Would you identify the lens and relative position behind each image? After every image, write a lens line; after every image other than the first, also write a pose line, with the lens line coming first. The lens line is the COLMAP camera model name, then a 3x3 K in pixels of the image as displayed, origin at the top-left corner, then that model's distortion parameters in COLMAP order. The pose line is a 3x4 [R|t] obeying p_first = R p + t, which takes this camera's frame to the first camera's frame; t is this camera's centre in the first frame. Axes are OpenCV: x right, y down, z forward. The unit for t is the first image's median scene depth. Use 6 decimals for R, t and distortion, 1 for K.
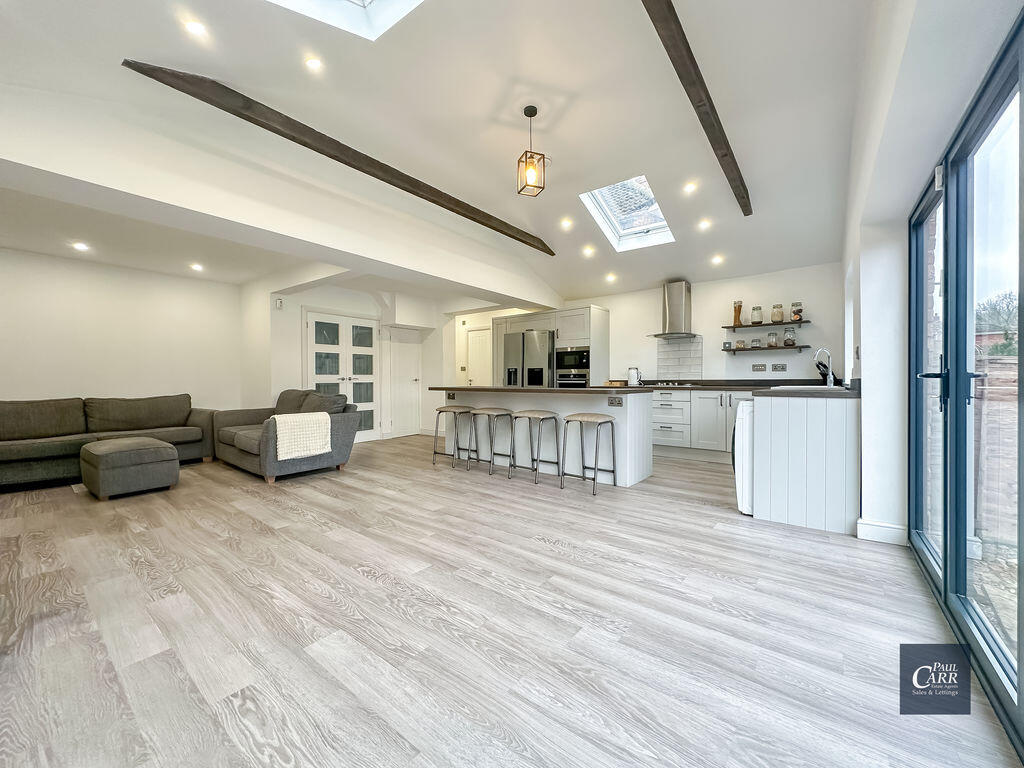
lens RADIAL K [[409.8, 0, 512.6], [0, 409.8, 386.0], [0, 0, 1]] dist [-0.003024, 0.000417]
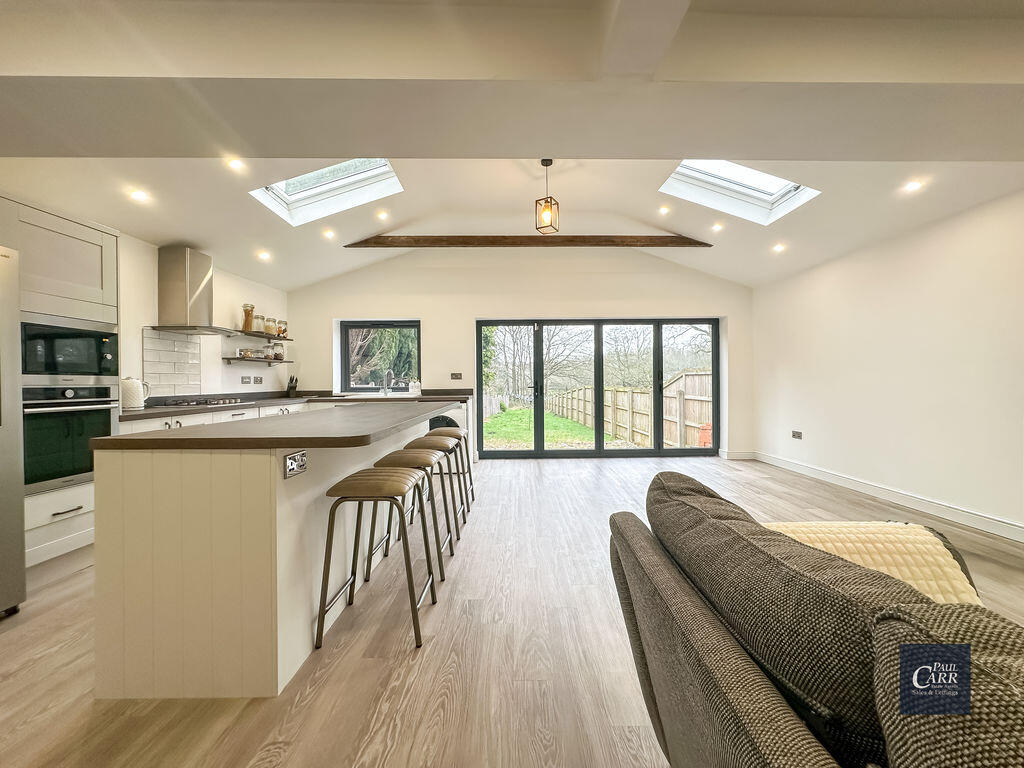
lens RADIAL K [[409.8, 0, 515.4], [0, 409.8, 379.8], [0, 0, 1]] dist [-0.003024, 0.000417]
pose [[-0.614091, 0.012463, 0.789137, -0.661402], [0.026343, 0.999642, 0.004711, -0.045023], [-0.788795, 0.023682, -0.614200, 1.462045]]
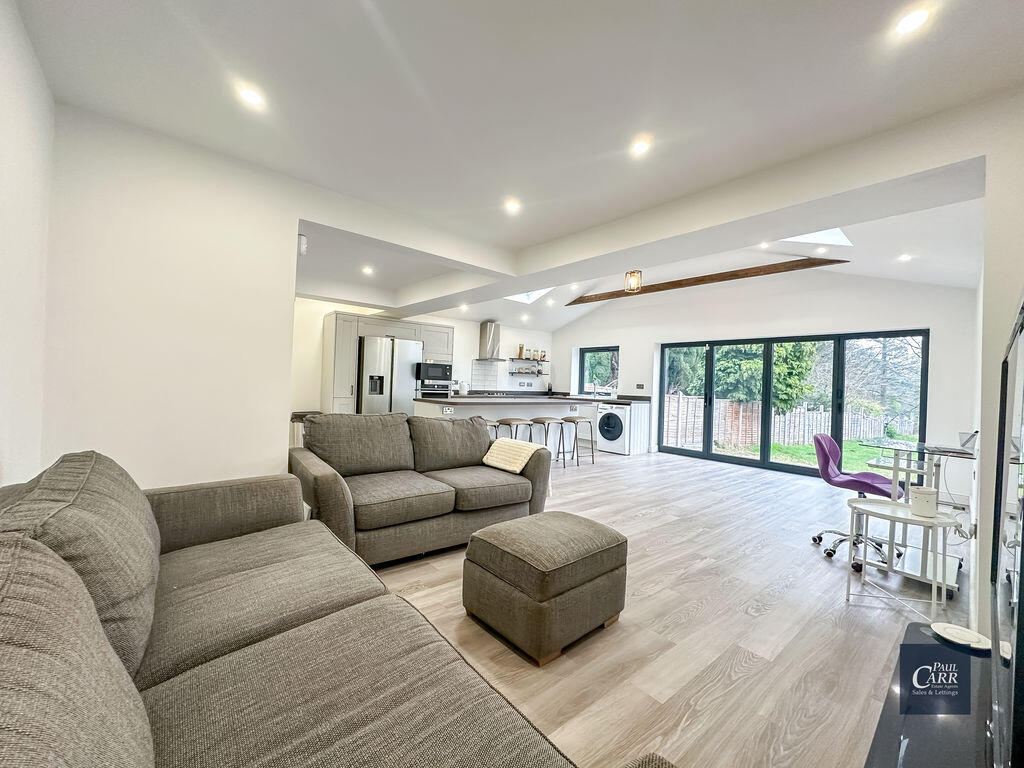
lens RADIAL K [[409.8, 0, 514.3], [0, 409.8, 382.5], [0, 0, 1]] dist [-0.003024, 0.000417]
pose [[0.208161, 0.014468, 0.977988, -1.435412], [-0.018150, 0.999776, -0.010927, -0.043288], [-0.977926, -0.015476, 0.208377, 0.910705]]
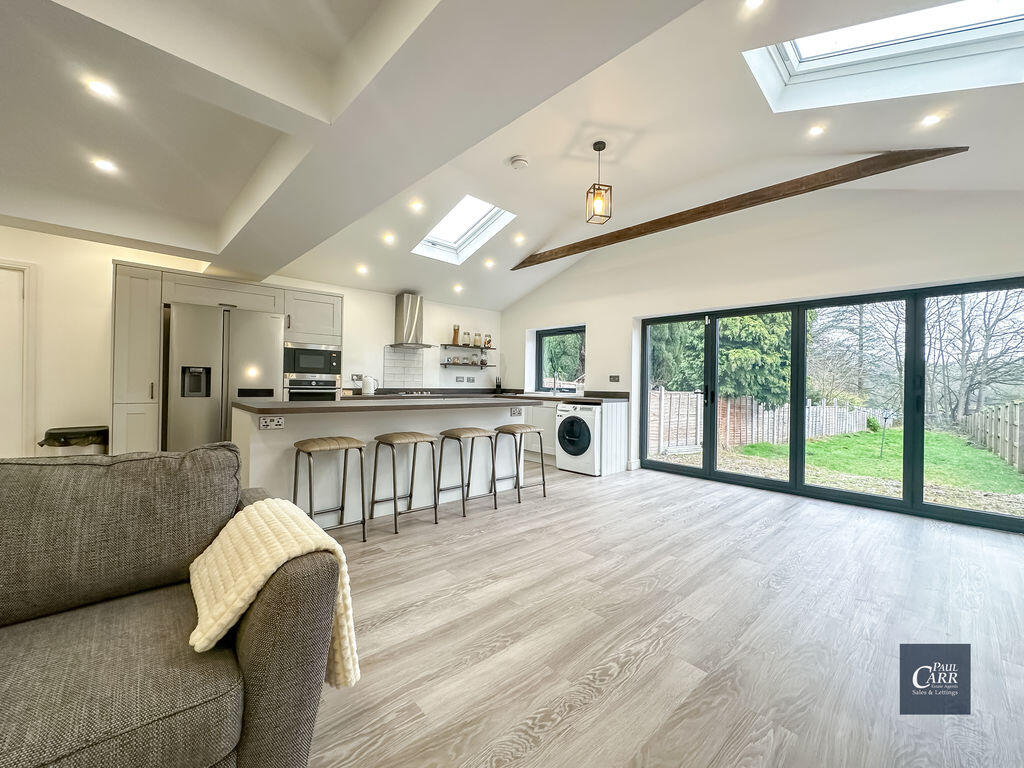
lens RADIAL K [[409.8, 0, 514.0], [0, 409.8, 383.1], [0, 0, 1]] dist [-0.003024, 0.000417]
pose [[0.157133, 0.008593, 0.987540, -0.850566], [0.000717, 0.999961, -0.008815, -0.029018], [-0.987577, 0.002093, 0.157121, 0.850660]]
